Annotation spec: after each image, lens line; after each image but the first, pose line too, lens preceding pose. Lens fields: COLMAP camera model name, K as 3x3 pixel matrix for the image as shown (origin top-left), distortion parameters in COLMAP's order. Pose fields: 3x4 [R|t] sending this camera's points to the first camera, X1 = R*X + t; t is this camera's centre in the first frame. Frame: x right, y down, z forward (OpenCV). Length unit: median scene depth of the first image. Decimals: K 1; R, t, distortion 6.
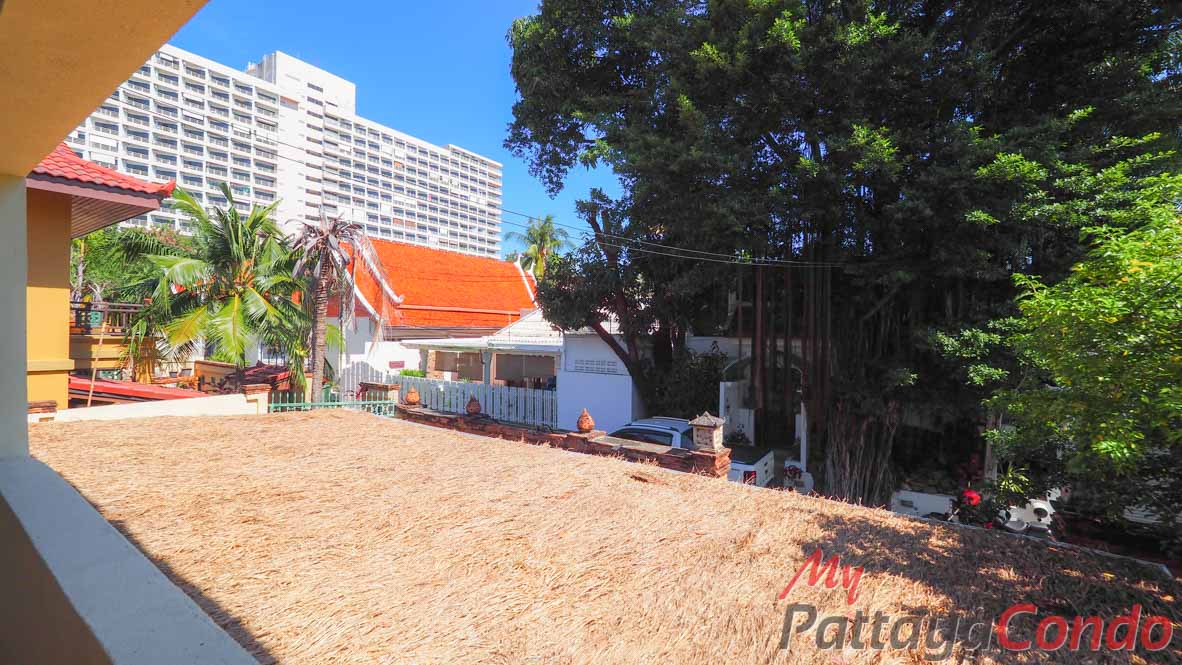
lens RADIAL K [[499.9, 0, 583.3], [0, 499.9, 328.2], [0, 0, 1]] dist [0.002661, 0.000530]
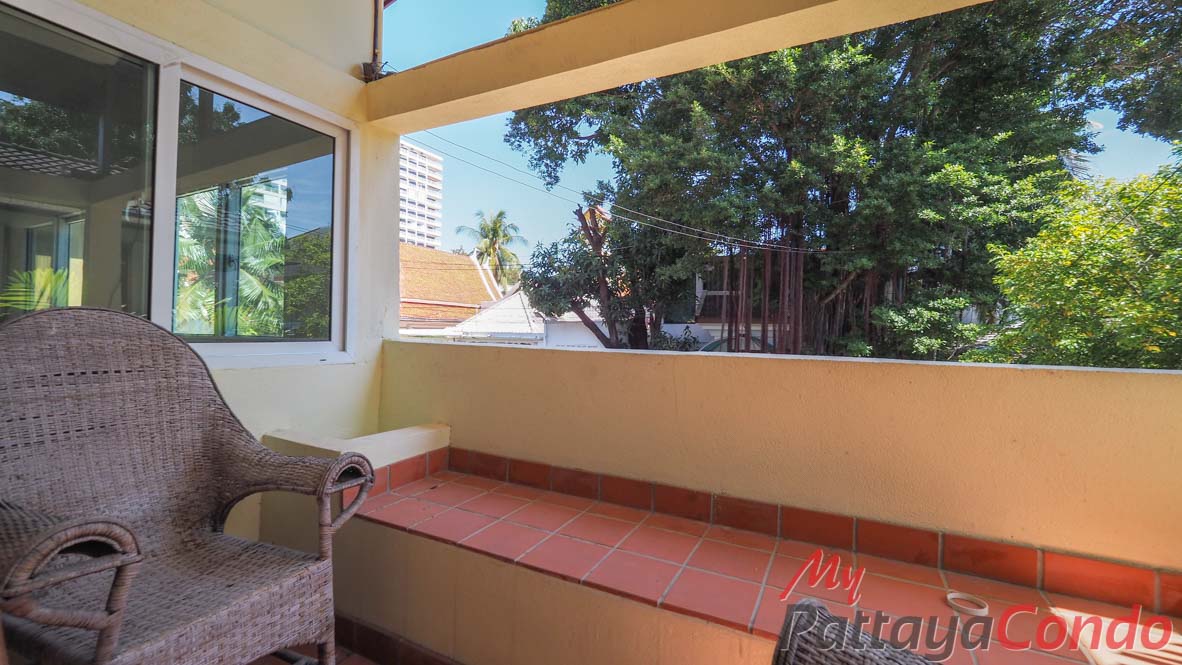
lens RADIAL K [[500.3, 0, 580.4], [0, 500.3, 328.9], [0, 0, 1]] dist [-0.001520, -0.000411]
pose [[0.992600, 0.002686, 0.121399, -0.155422], [-0.003132, 0.999989, 0.003481, 0.043179], [-0.121389, -0.003835, 0.992598, -0.091374]]
